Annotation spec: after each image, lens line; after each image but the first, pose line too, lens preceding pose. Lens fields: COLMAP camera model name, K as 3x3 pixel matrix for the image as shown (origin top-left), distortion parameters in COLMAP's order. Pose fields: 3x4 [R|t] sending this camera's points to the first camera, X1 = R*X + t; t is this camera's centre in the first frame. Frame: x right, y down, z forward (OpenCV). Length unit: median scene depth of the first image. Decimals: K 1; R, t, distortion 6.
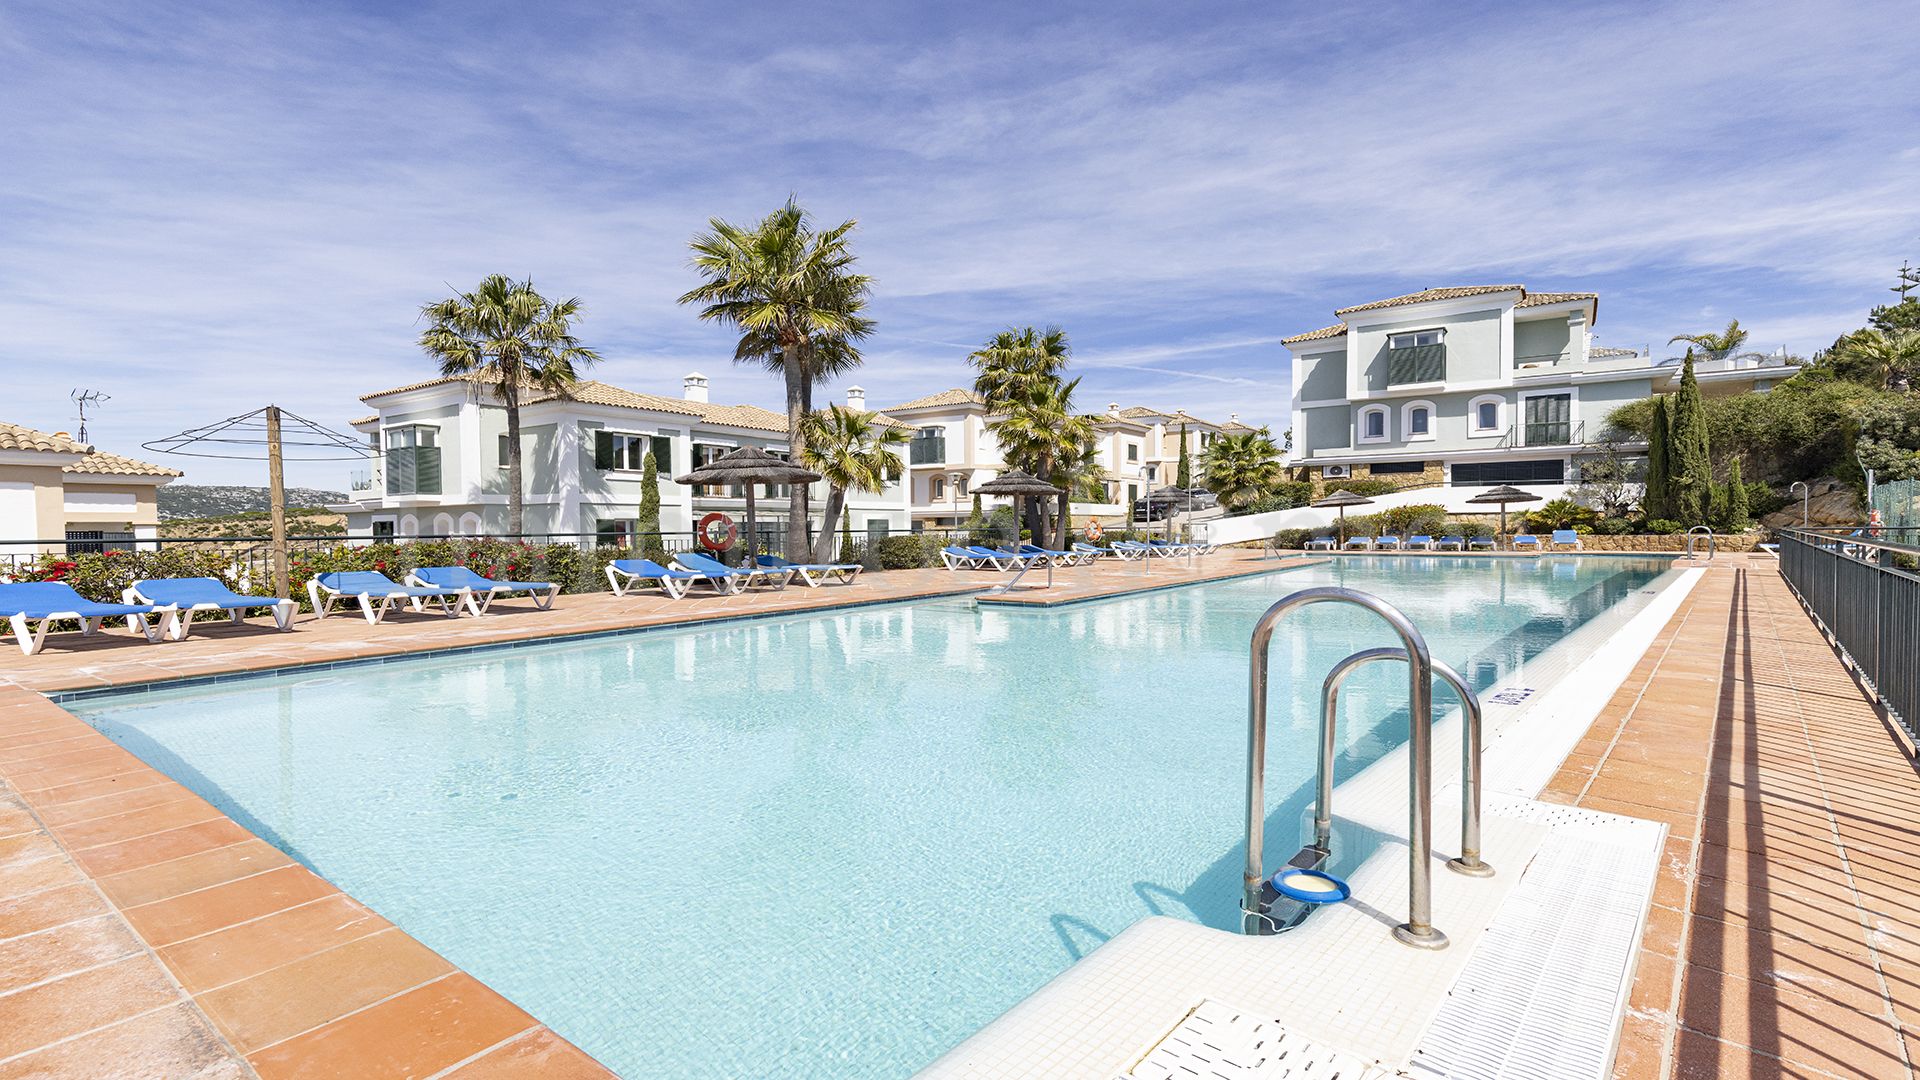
lens RADIAL K [[869.6, 0, 964.9], [0, 869.6, 544.7], [0, 0, 1]] dist [0.000832, 0.000694]
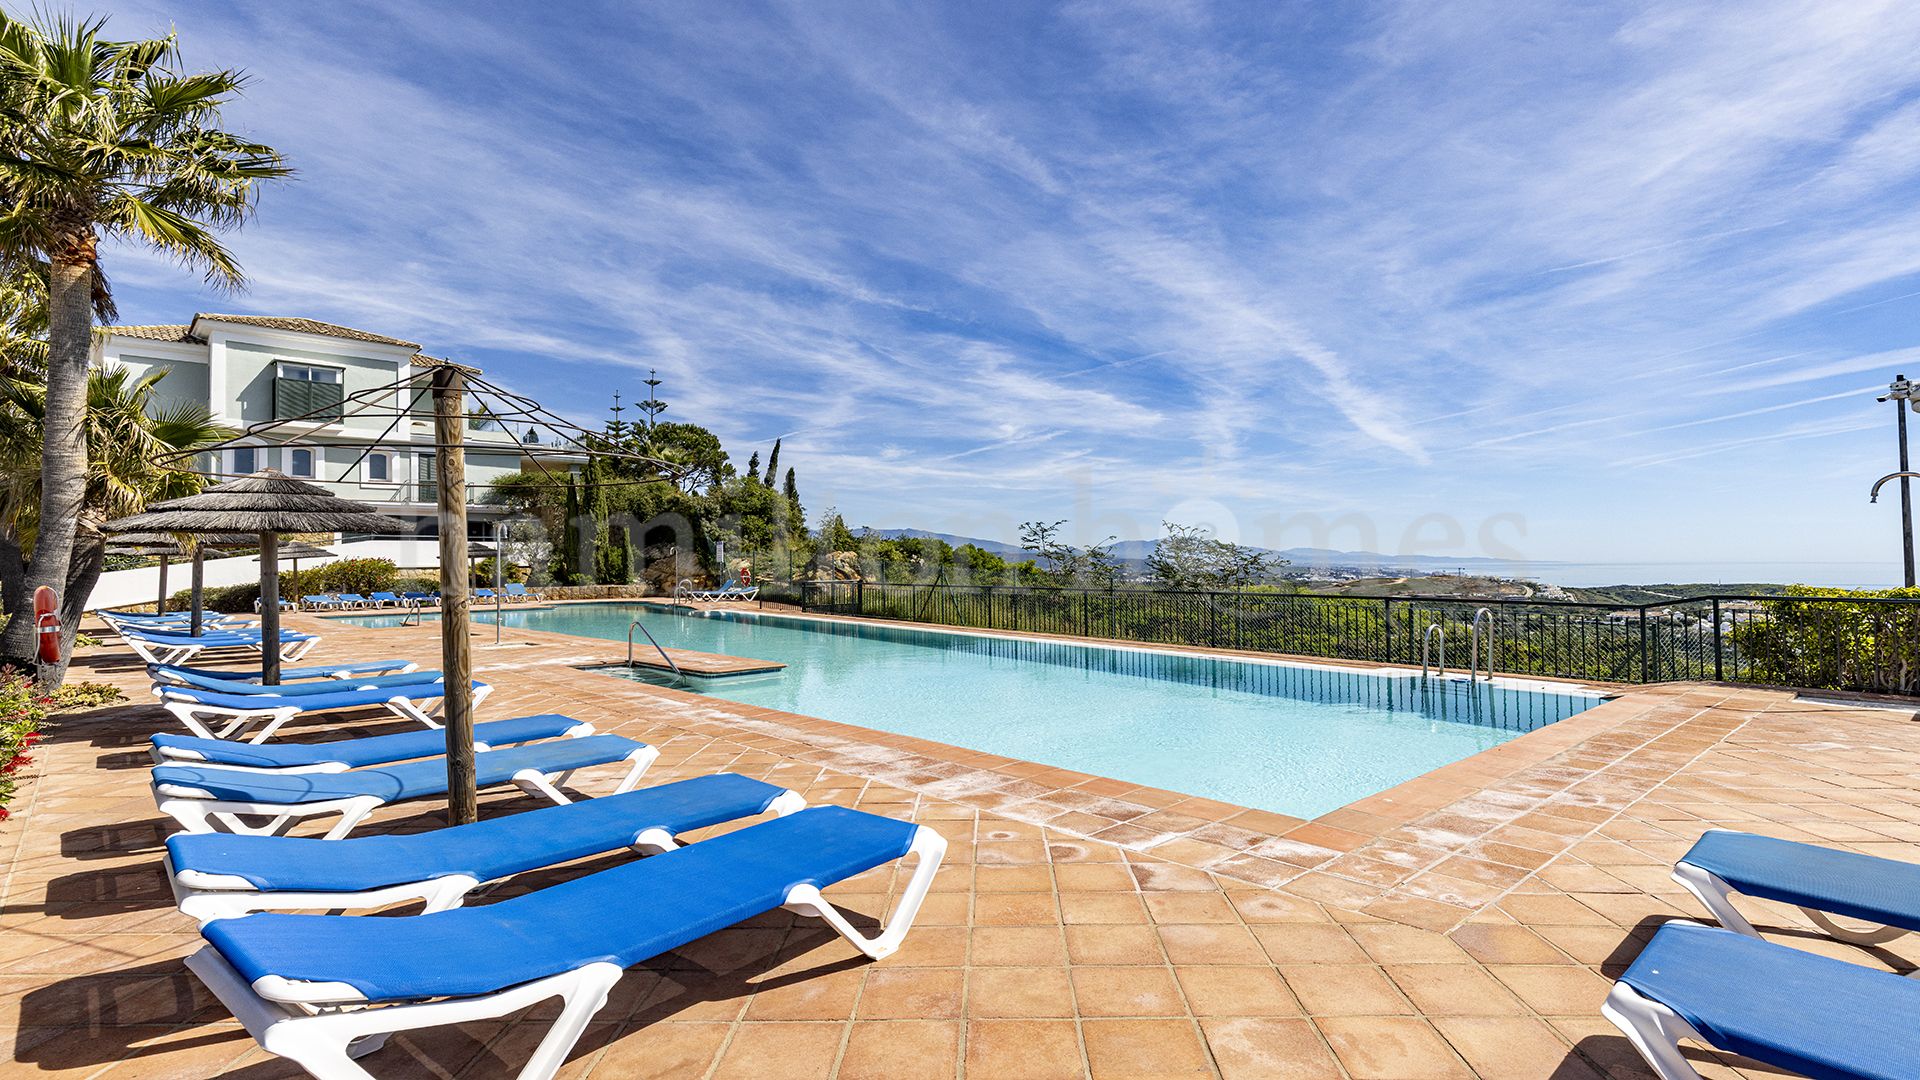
lens RADIAL K [[904.9, 0, 974.4], [0, 904.9, 544.3], [0, 0, 1]] dist [0.002087, 0.000283]
pose [[0.184039, 0.024081, 0.982624, -0.265459], [0.026908, 0.999202, -0.029527, -0.011883], [-0.982551, 0.031875, 0.183244, 0.150842]]
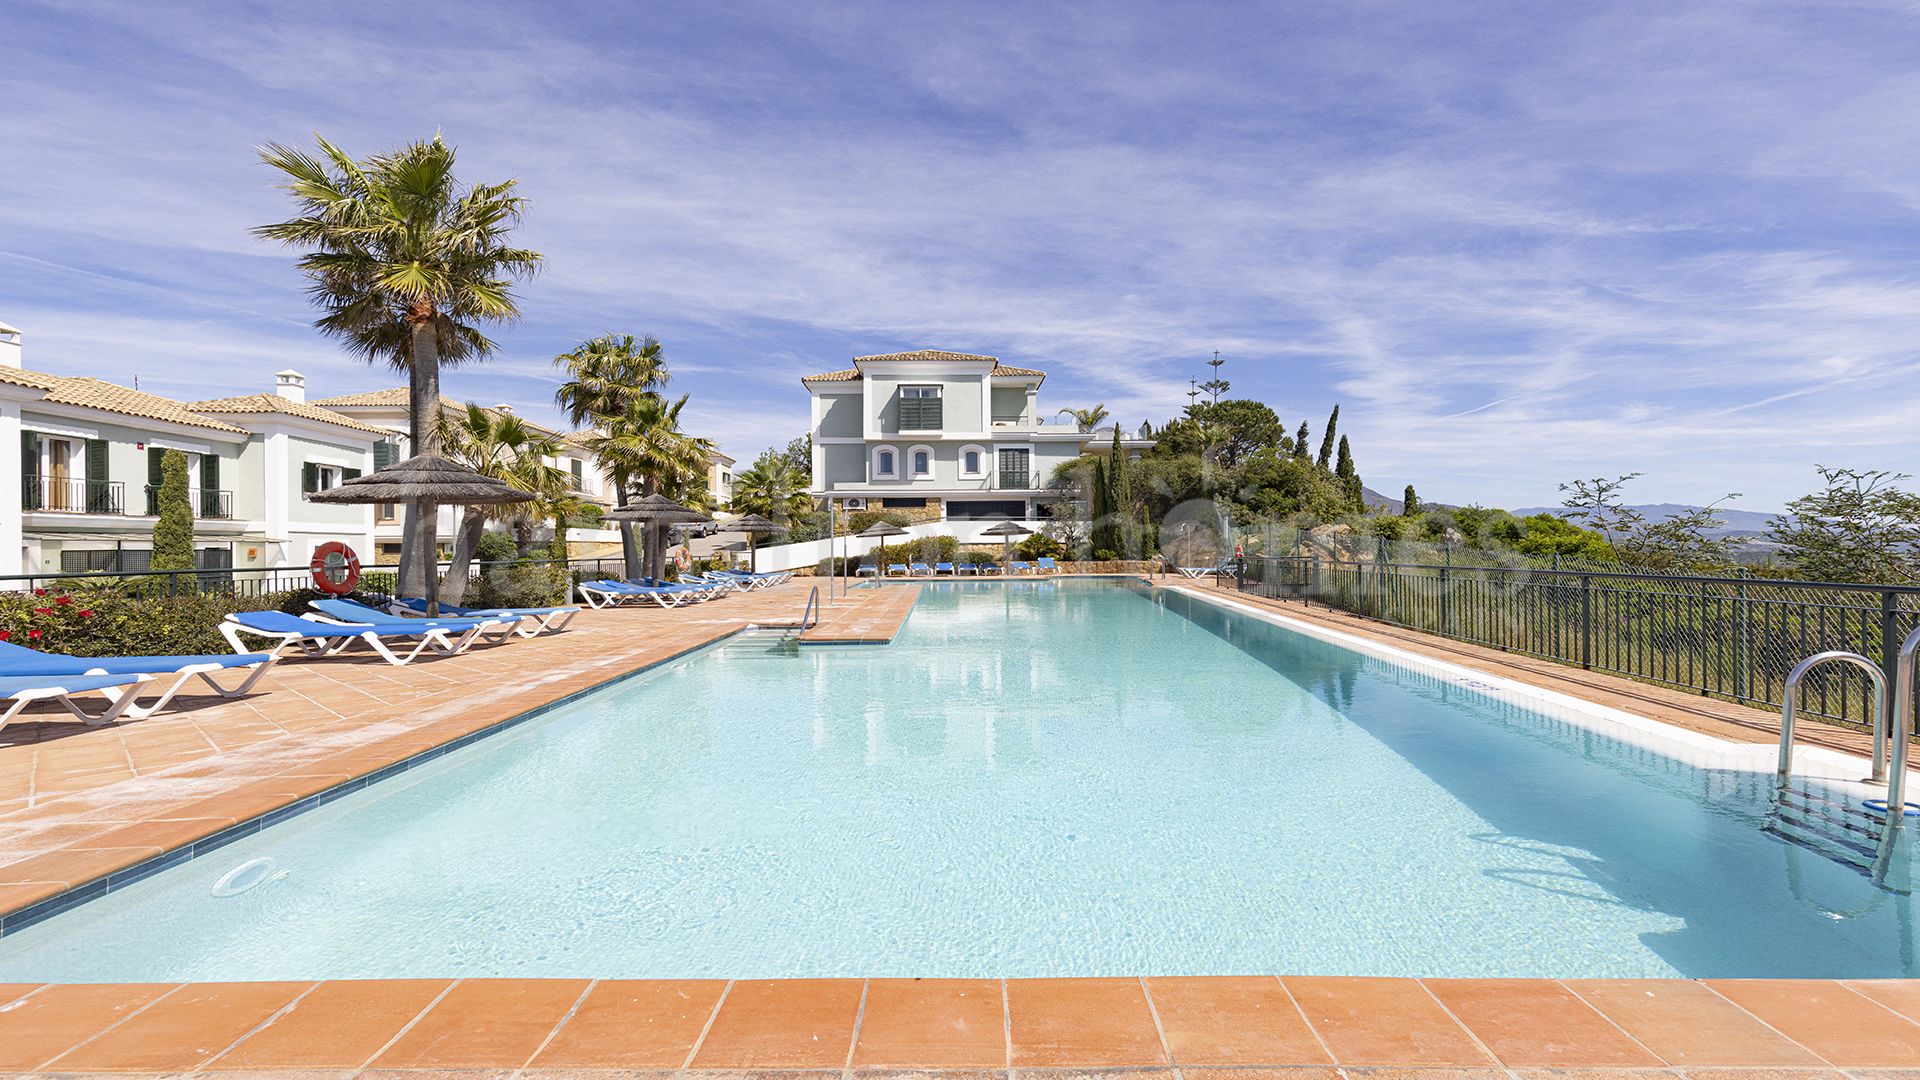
lens RADIAL K [[869.6, 0, 964.9], [0, 869.6, 544.7], [0, 0, 1]] dist [0.000832, 0.000694]
pose [[0.804126, 0.005253, 0.594436, -0.114480], [0.012265, 0.999602, -0.025424, -0.003612], [-0.594332, 0.027734, 0.803741, 0.043295]]
